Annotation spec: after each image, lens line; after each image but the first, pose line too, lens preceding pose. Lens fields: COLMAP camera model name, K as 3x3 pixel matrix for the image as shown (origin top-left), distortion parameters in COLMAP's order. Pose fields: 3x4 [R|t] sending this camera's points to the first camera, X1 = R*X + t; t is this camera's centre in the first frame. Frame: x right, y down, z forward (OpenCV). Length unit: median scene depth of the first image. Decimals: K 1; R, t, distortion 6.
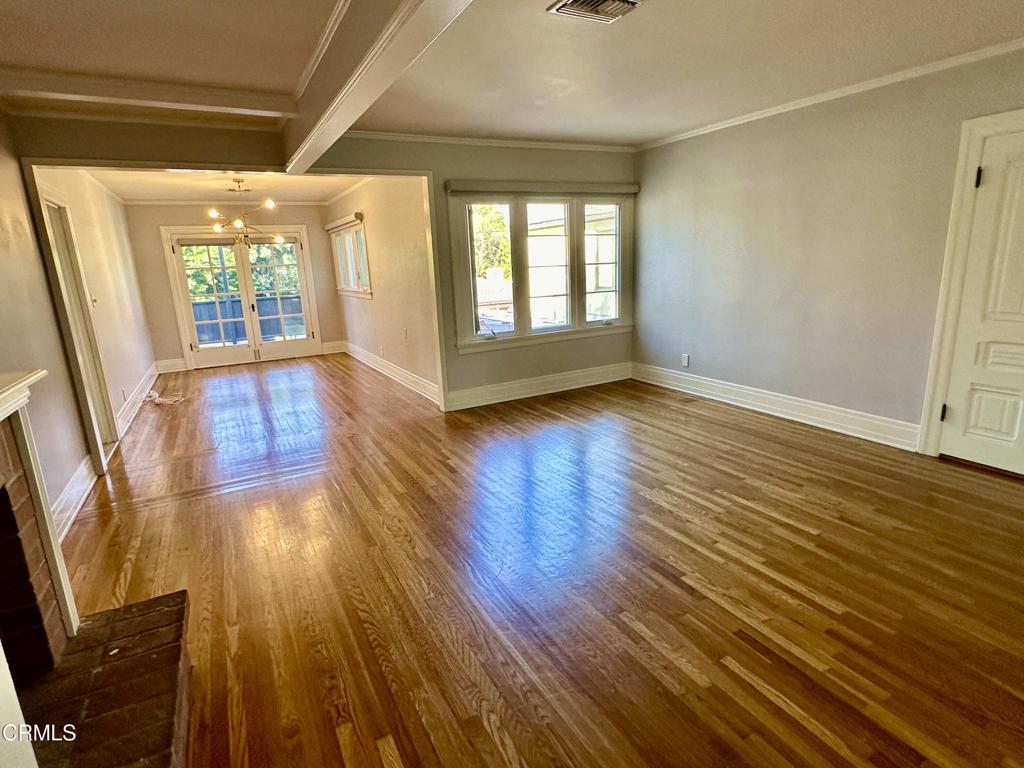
lens RADIAL K [[537.3, 0, 512.5], [0, 537.3, 383.2], [0, 0, 1]] dist [0.000665, 0.001208]
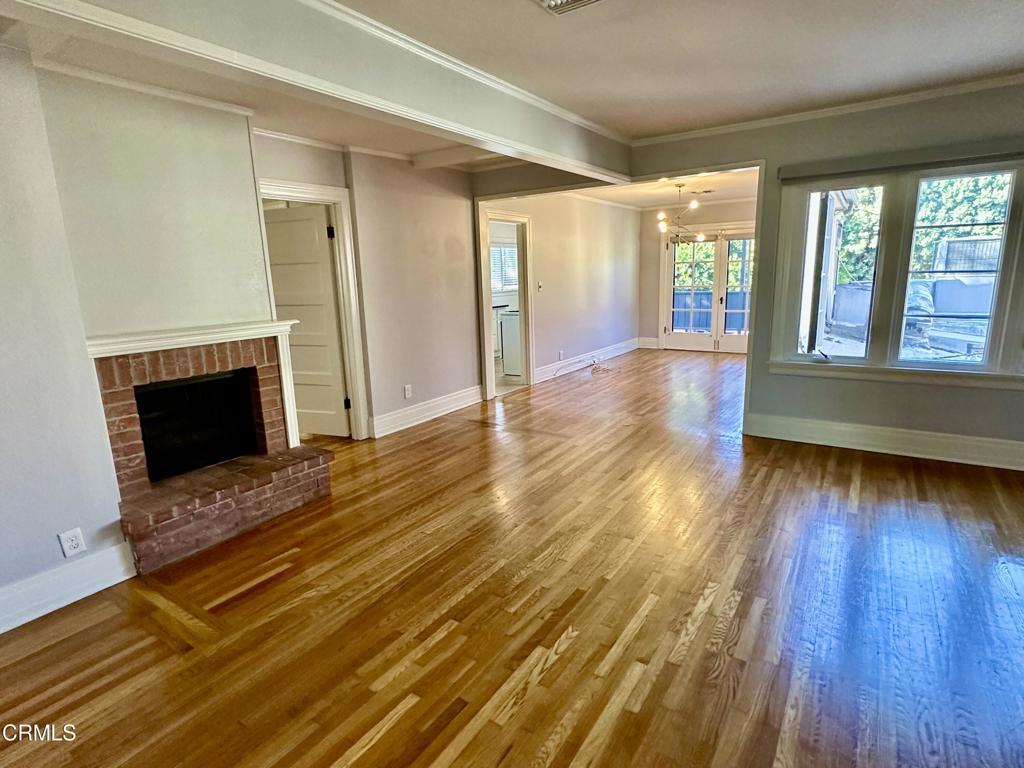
lens RADIAL K [[537.3, 0, 512.7], [0, 537.3, 386.2], [0, 0, 1]] dist [0.000665, 0.001208]
pose [[0.465273, 0.214185, -0.858863, 0.485078], [-0.191643, 0.971645, 0.138492, -0.079743], [0.864173, 0.100158, 0.493127, 0.253977]]
